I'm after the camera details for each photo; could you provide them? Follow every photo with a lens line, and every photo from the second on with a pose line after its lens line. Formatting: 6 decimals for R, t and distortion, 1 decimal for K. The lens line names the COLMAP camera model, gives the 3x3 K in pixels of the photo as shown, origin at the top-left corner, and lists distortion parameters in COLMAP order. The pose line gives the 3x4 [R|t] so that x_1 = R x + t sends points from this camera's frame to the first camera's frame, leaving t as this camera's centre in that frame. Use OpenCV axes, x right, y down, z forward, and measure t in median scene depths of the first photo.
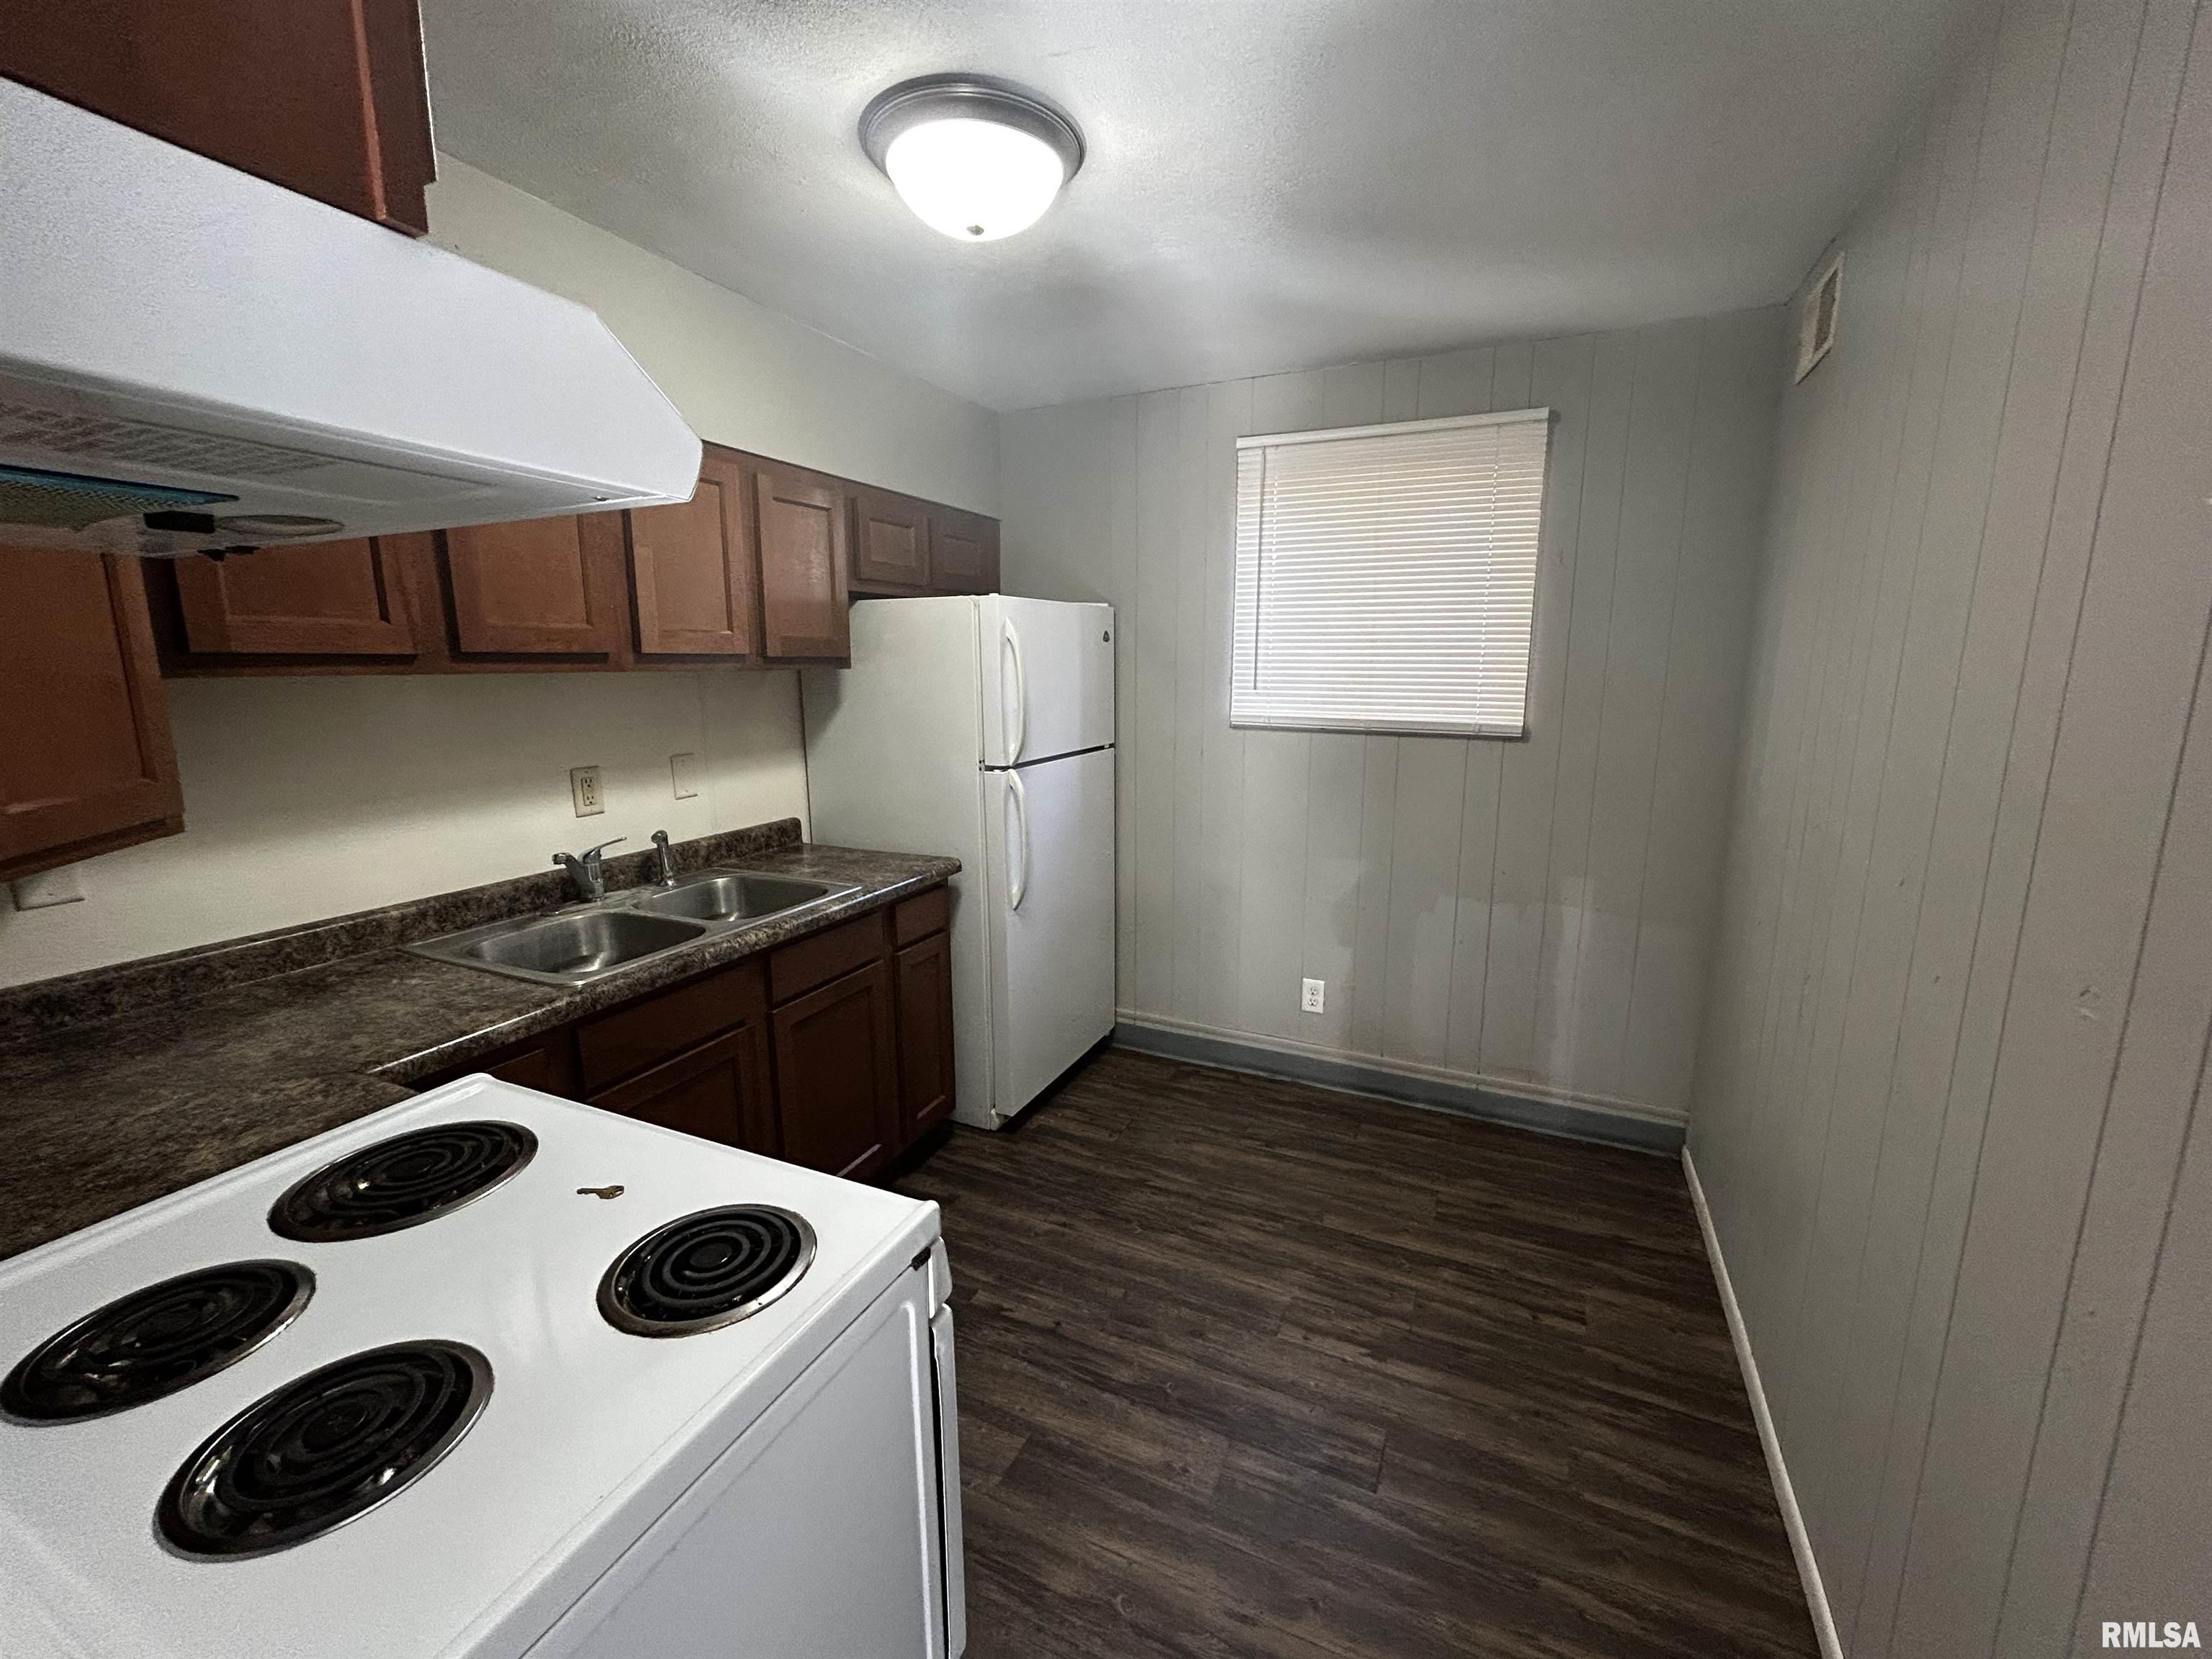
lens RADIAL K [[889.9, 0, 1109.4], [0, 889.9, 814.5], [0, 0, 1]] dist [-0.000958, 0.000008]
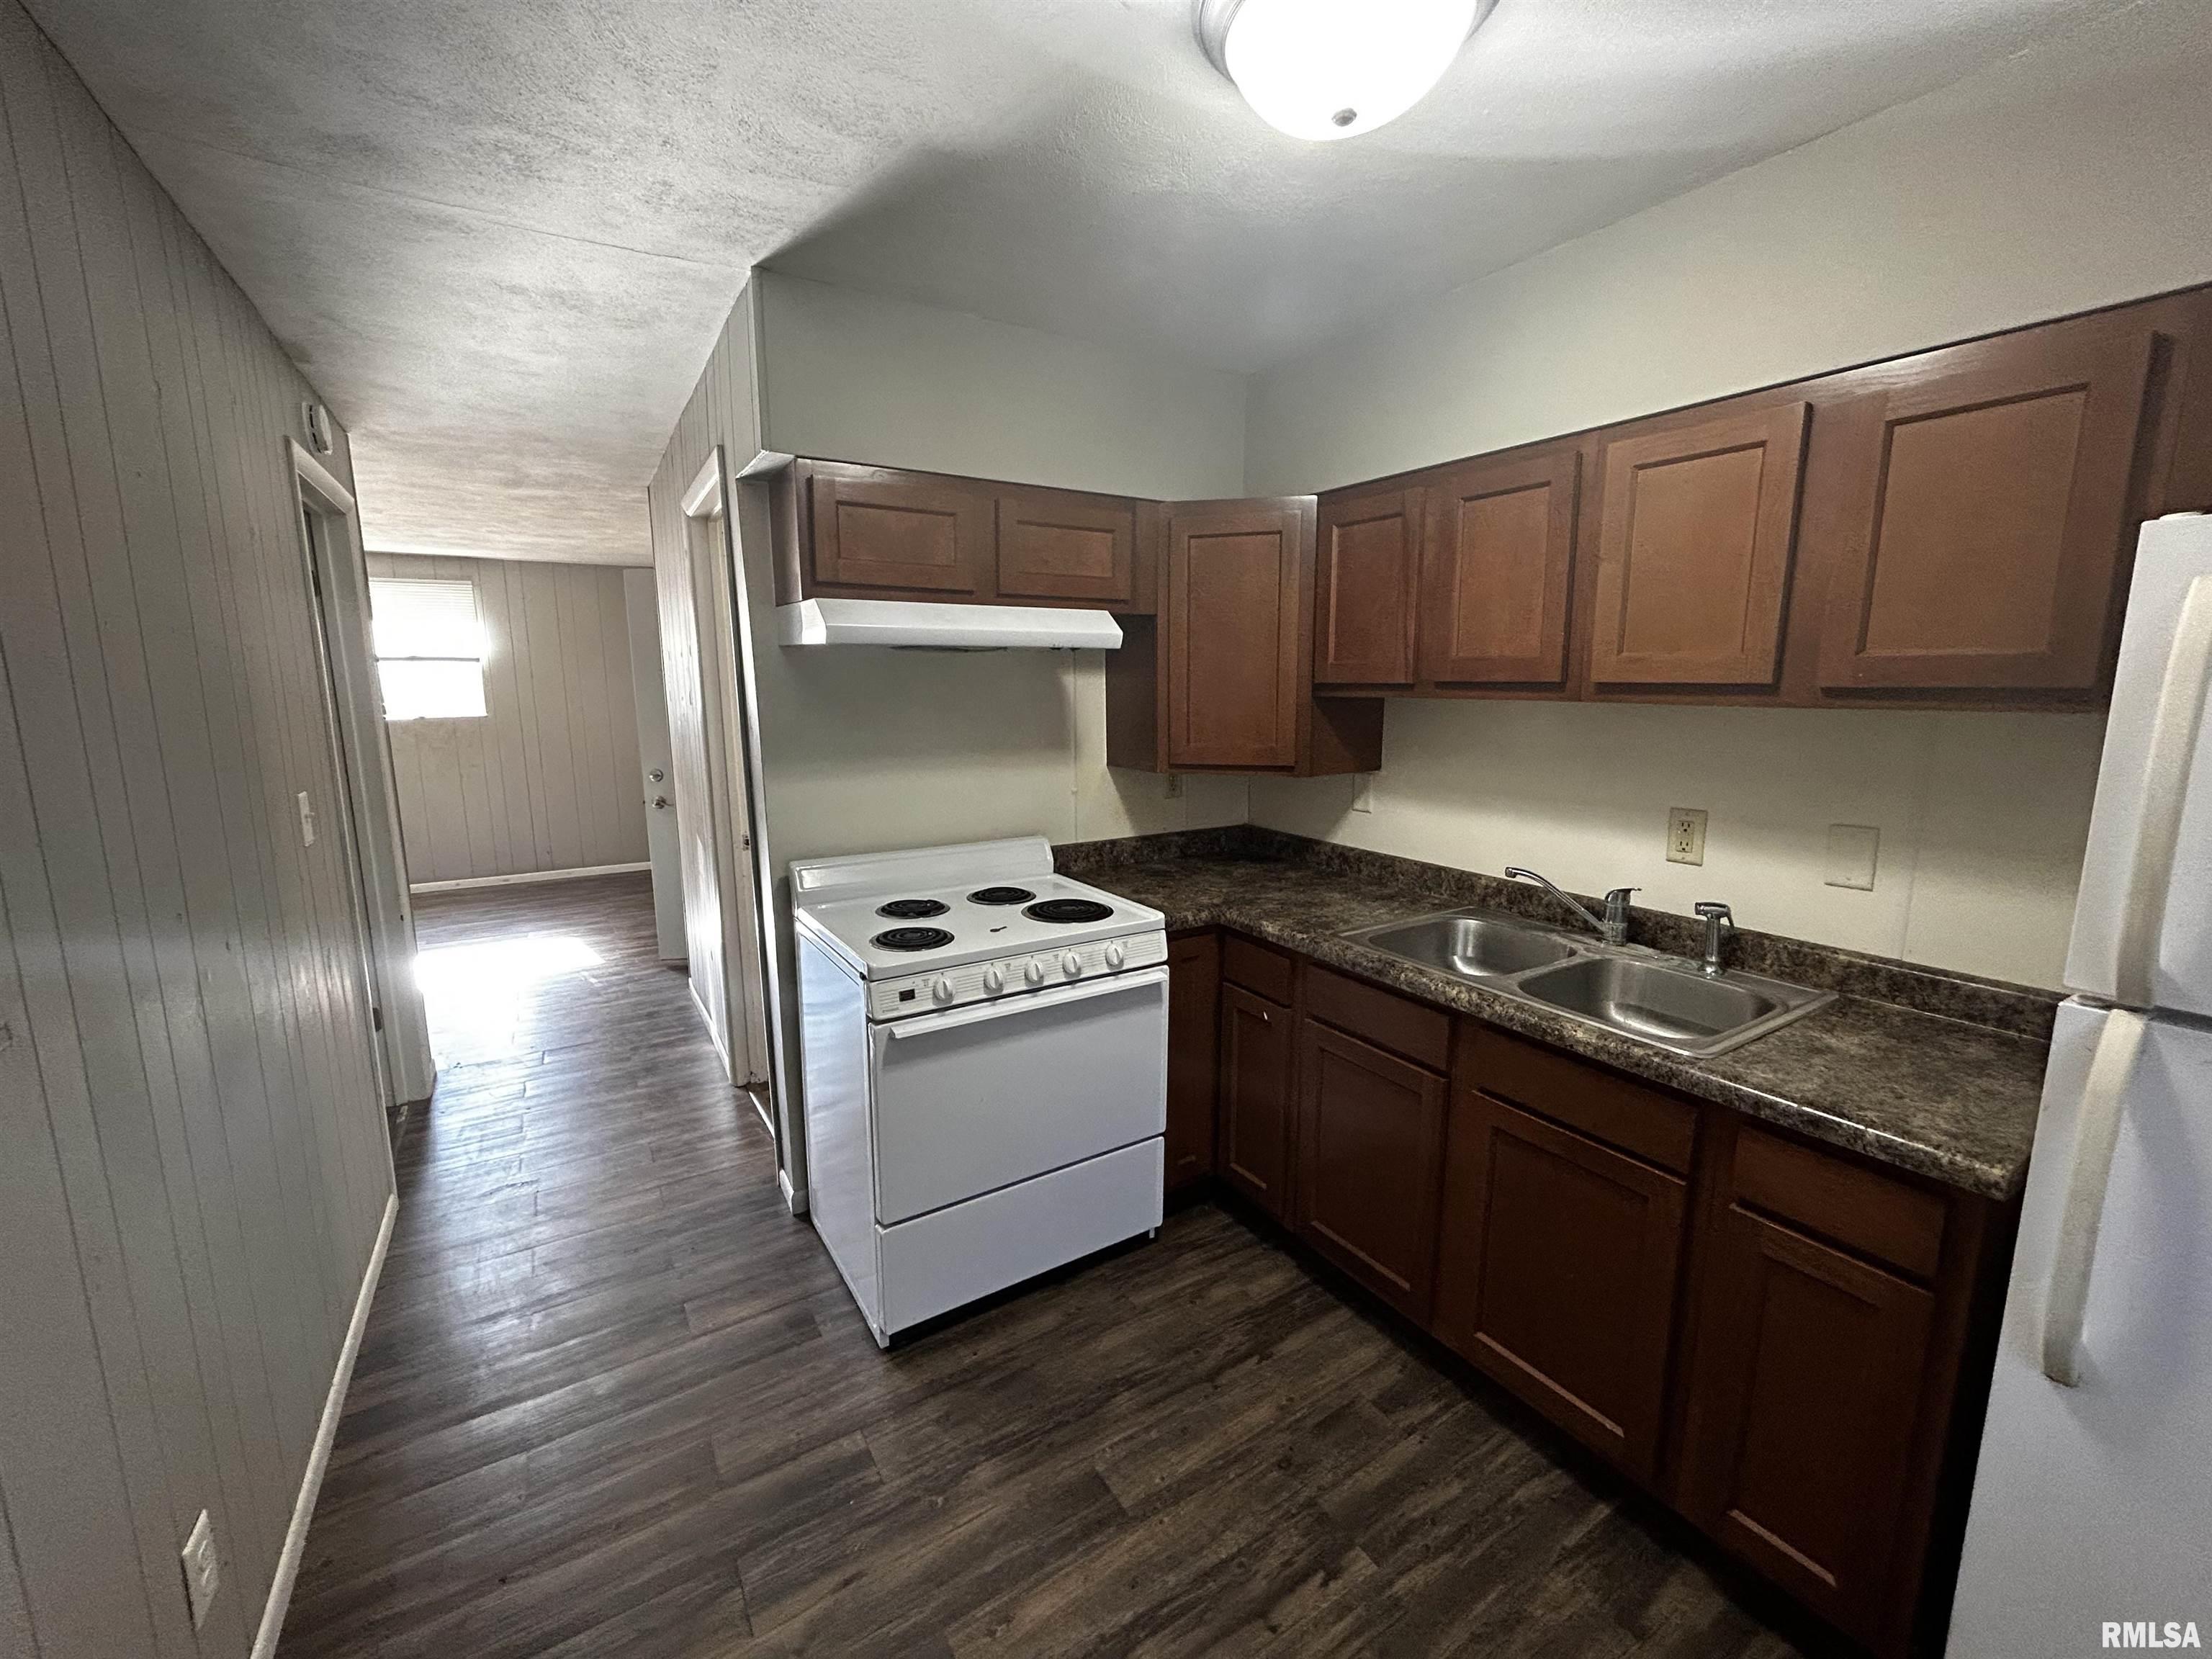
lens RADIAL K [[889.9, 0, 1108.6], [0, 889.9, 838.0], [0, 0, 1]] dist [-0.000958, 0.000008]
pose [[-0.554280, 0.141143, -0.820276, 0.544538], [-0.140470, 0.955518, 0.259333, -0.207426], [0.820391, 0.258967, -0.509798, 1.175878]]
